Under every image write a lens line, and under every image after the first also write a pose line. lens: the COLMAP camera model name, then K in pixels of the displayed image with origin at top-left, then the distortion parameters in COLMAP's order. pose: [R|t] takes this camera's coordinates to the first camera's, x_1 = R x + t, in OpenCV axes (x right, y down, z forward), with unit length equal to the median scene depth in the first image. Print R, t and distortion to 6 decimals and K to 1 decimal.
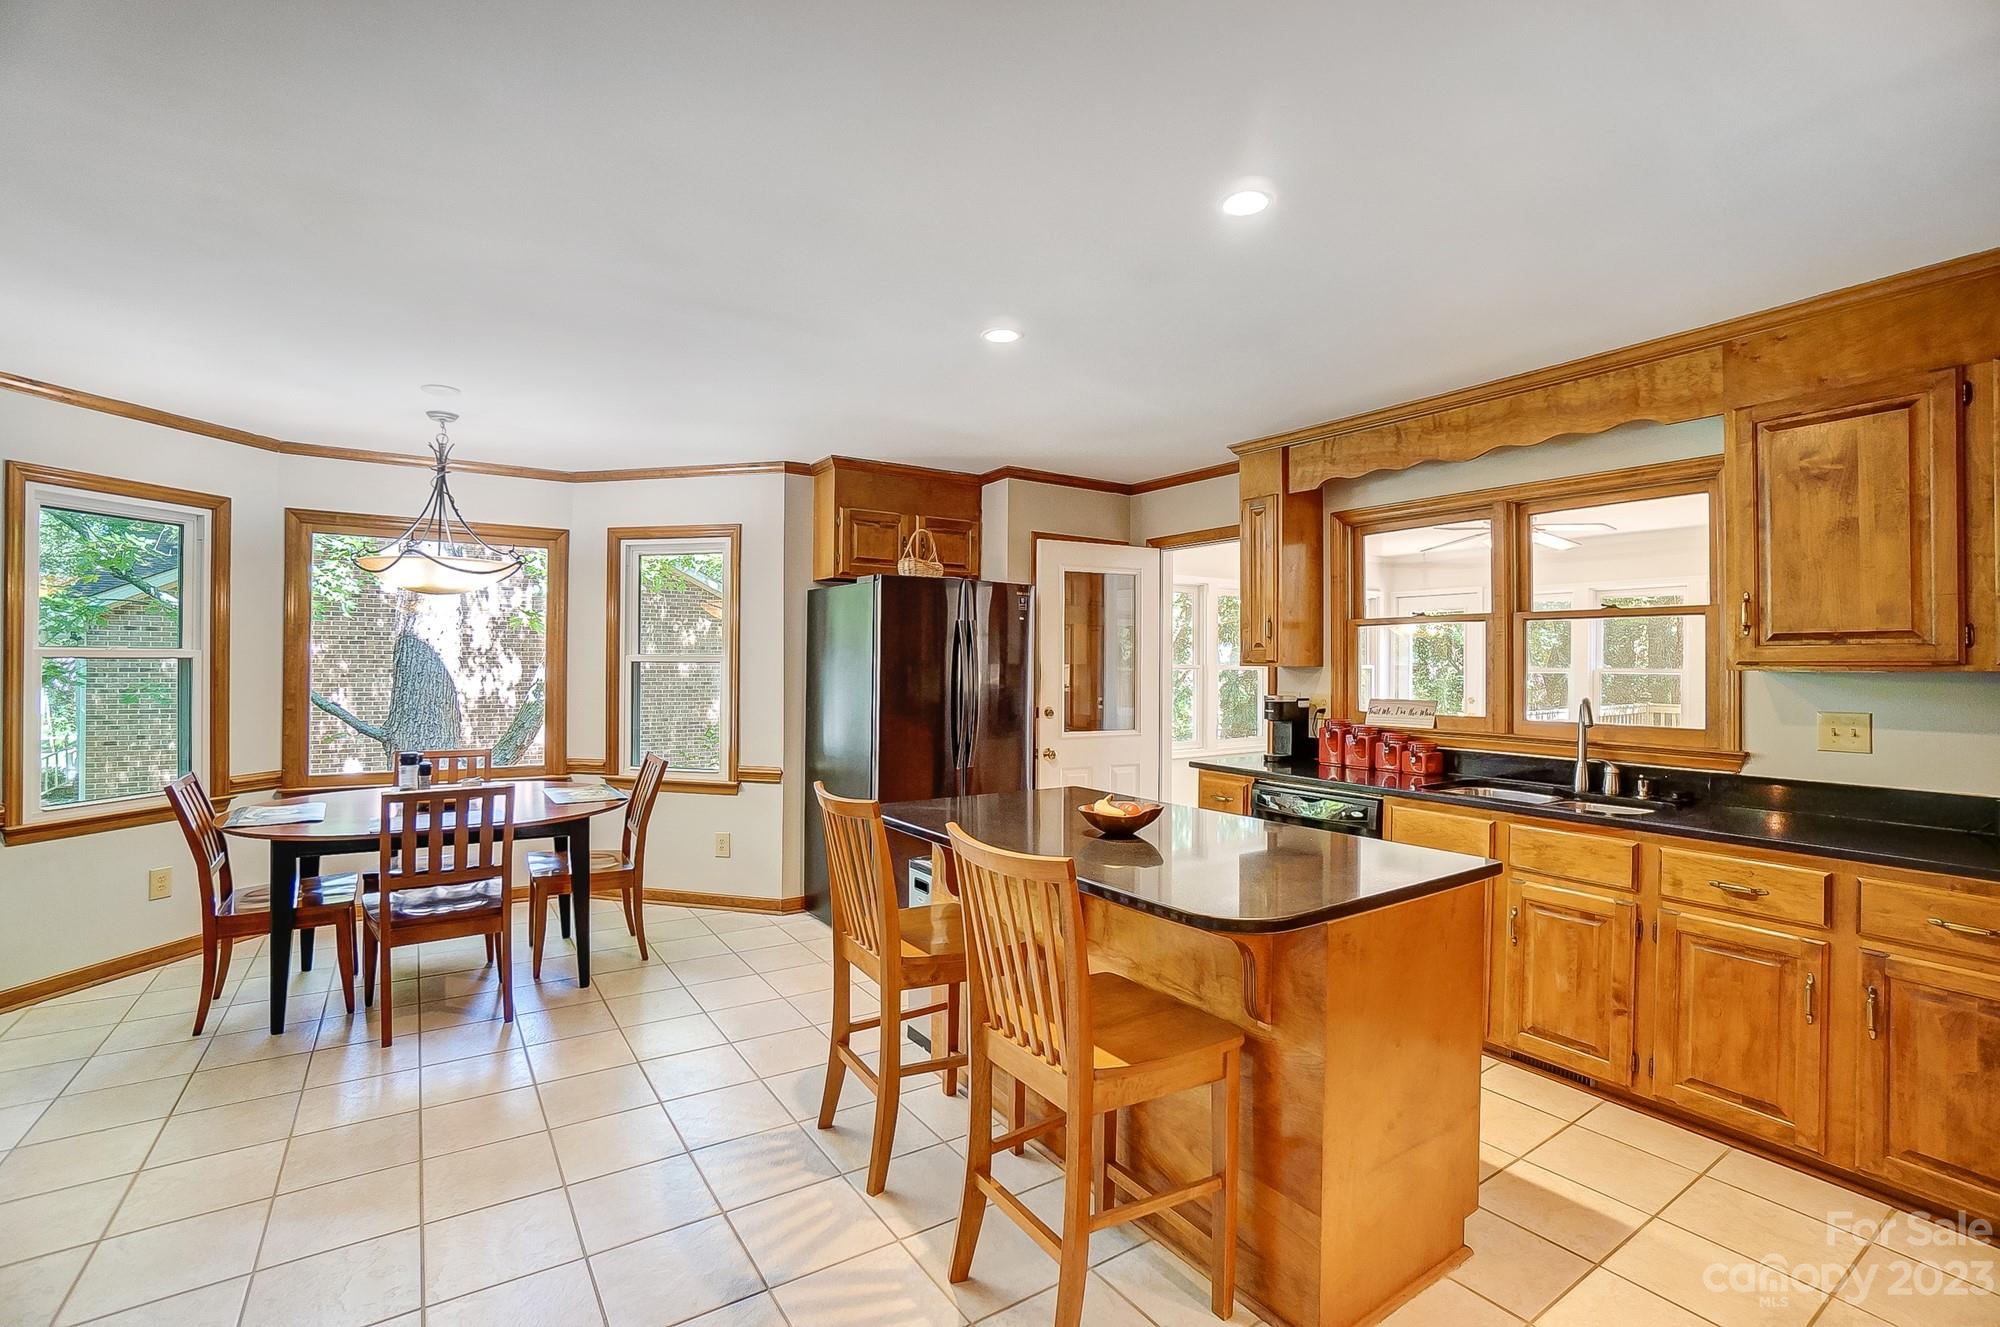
lens RADIAL K [[872.4, 0, 976.7], [0, 872.4, 656.0], [0, 0, 1]] dist [-0.070624, 0.023096]
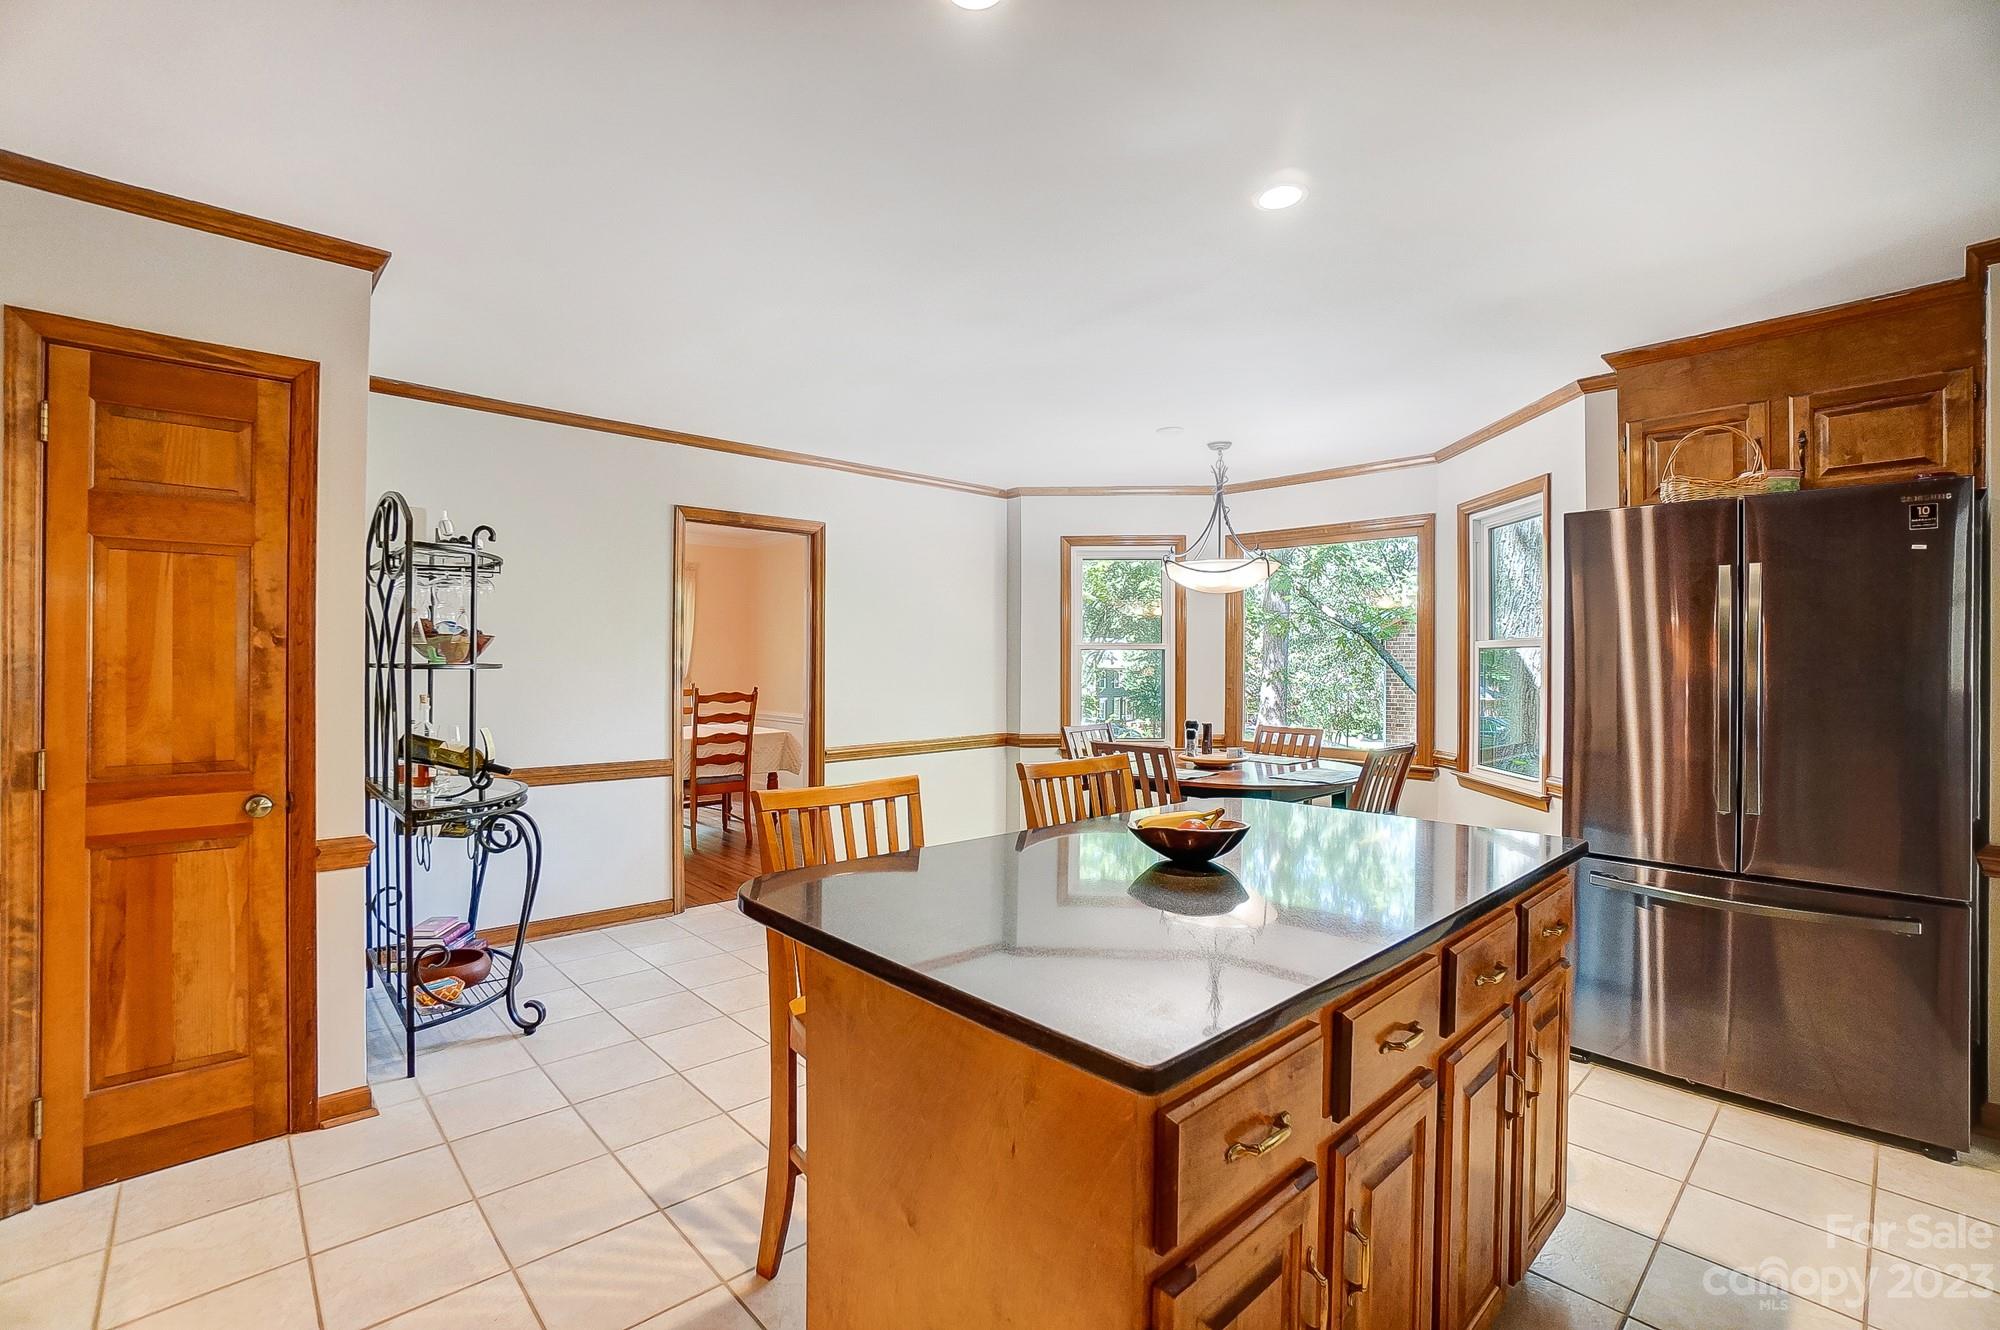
lens RADIAL K [[872.4, 0, 976.7], [0, 872.4, 657.5], [0, 0, 1]] dist [-0.070624, 0.023096]
pose [[0.161602, -0.009429, -0.986811, 0.731810], [0.002643, 0.999955, -0.009121, 0.041549], [0.986852, -0.001134, 0.161620, 0.630648]]
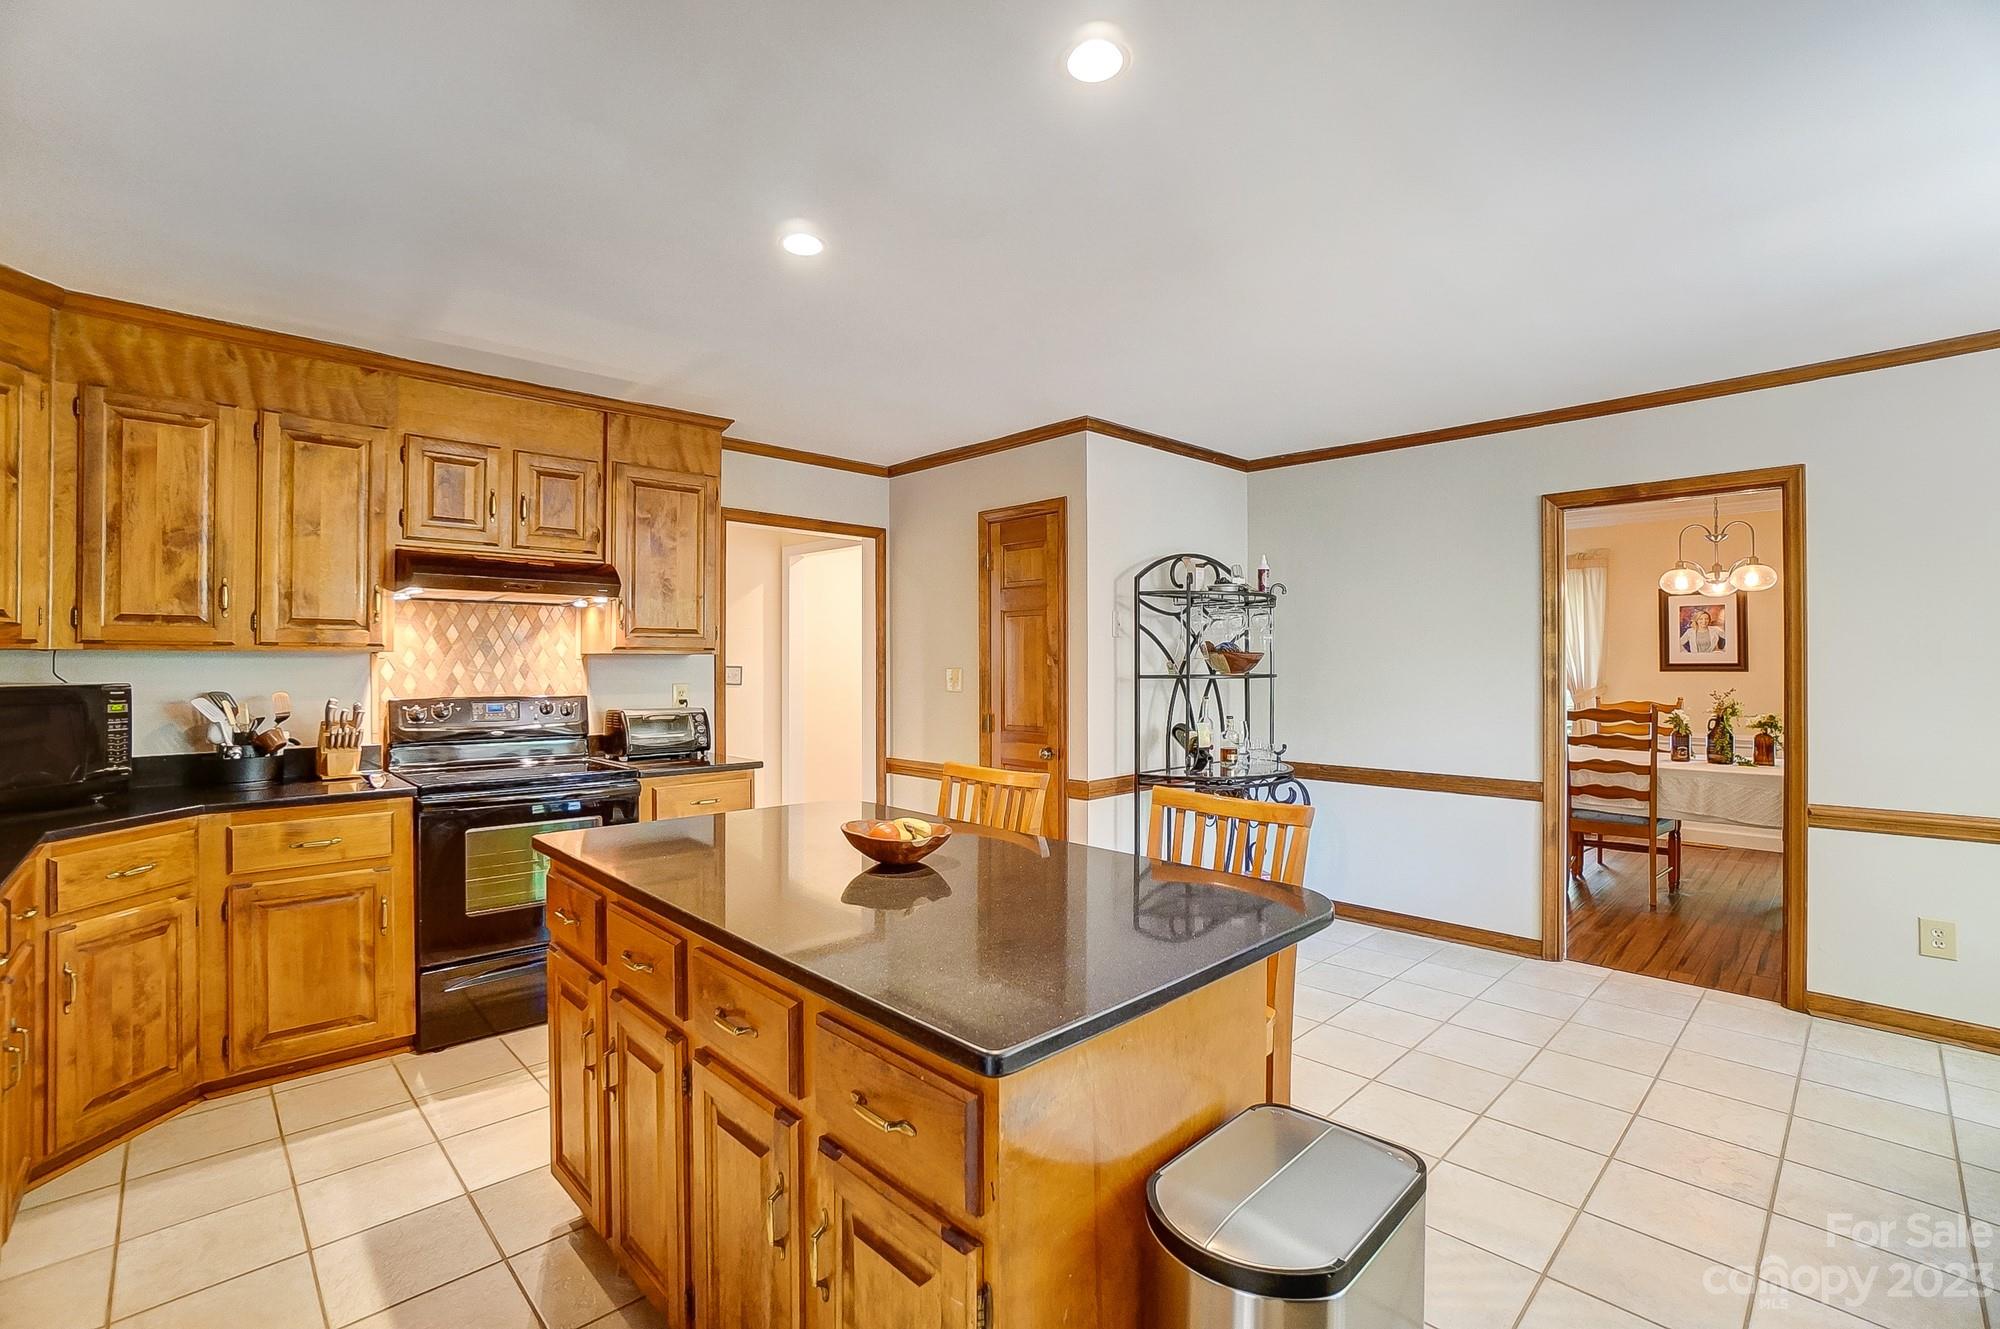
lens RADIAL K [[872.4, 0, 976.7], [0, 872.4, 657.0], [0, 0, 1]] dist [-0.070624, 0.023096]
pose [[-0.983478, -0.004656, -0.180967, 0.207129], [-0.002212, 0.999904, -0.013707, 0.030374], [0.181013, -0.013080, -0.983394, 1.542676]]
